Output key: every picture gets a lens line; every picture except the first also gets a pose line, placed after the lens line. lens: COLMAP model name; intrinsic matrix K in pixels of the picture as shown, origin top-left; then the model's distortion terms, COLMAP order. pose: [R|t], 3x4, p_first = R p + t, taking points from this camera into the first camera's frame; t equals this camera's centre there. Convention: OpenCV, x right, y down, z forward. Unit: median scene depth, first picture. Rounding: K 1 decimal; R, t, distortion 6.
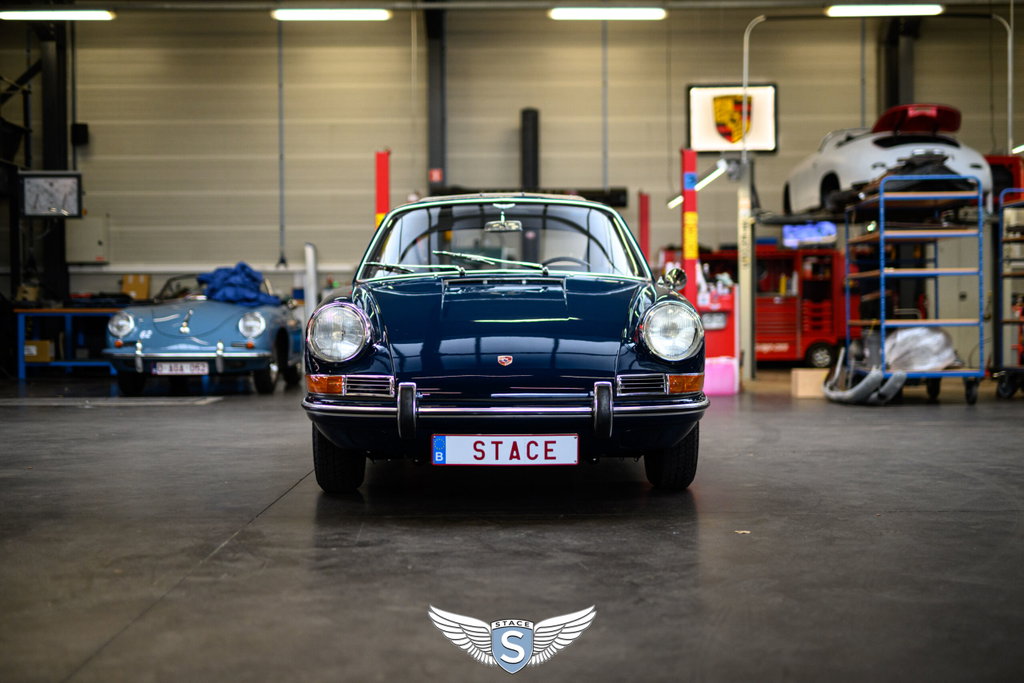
lens RADIAL K [[1464.7, 0, 421.9], [0, 1464.7, 359.5], [0, 0, 1]] dist [0.051791, 0.000000]
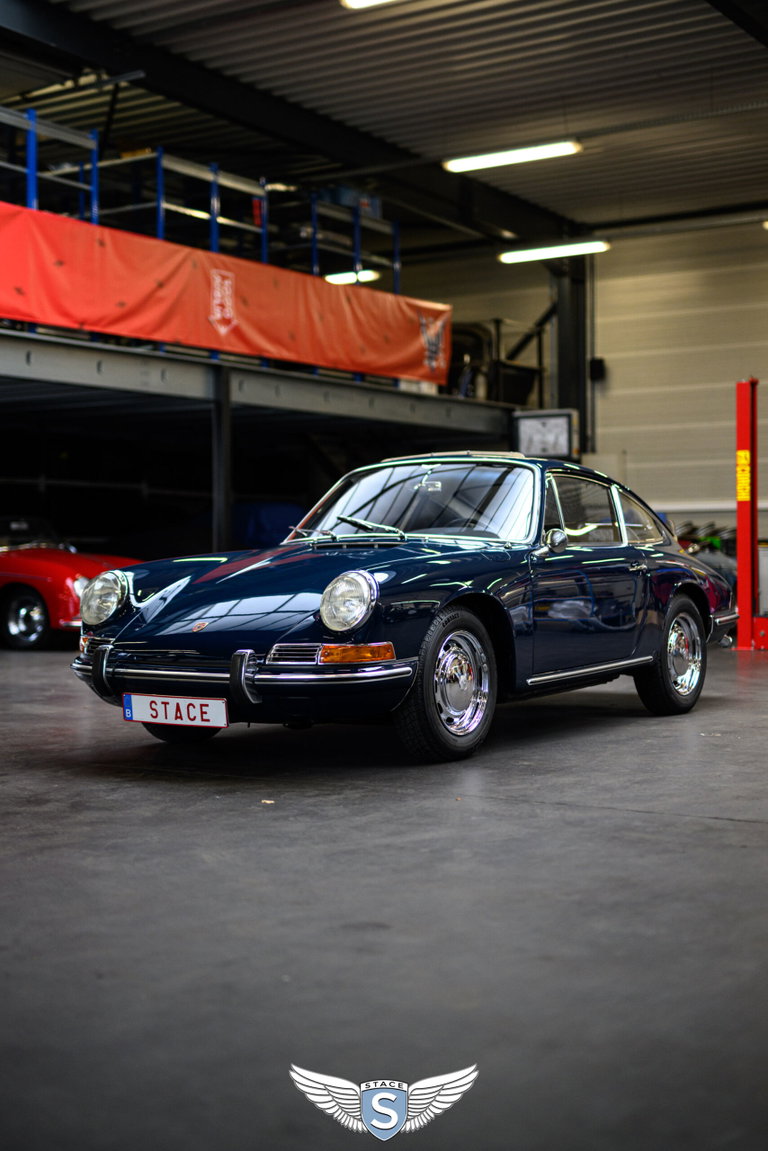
lens RADIAL K [[1646.4, 0, 383.5], [0, 1646.4, 568.7], [0, 0, 1]] dist [0.051791, 0.000000]
pose [[0.834331, 0.004707, -0.551244, 0.261114], [-0.012596, 0.999865, -0.010528, -0.009648], [0.551120, 0.015727, 0.834278, 0.022797]]
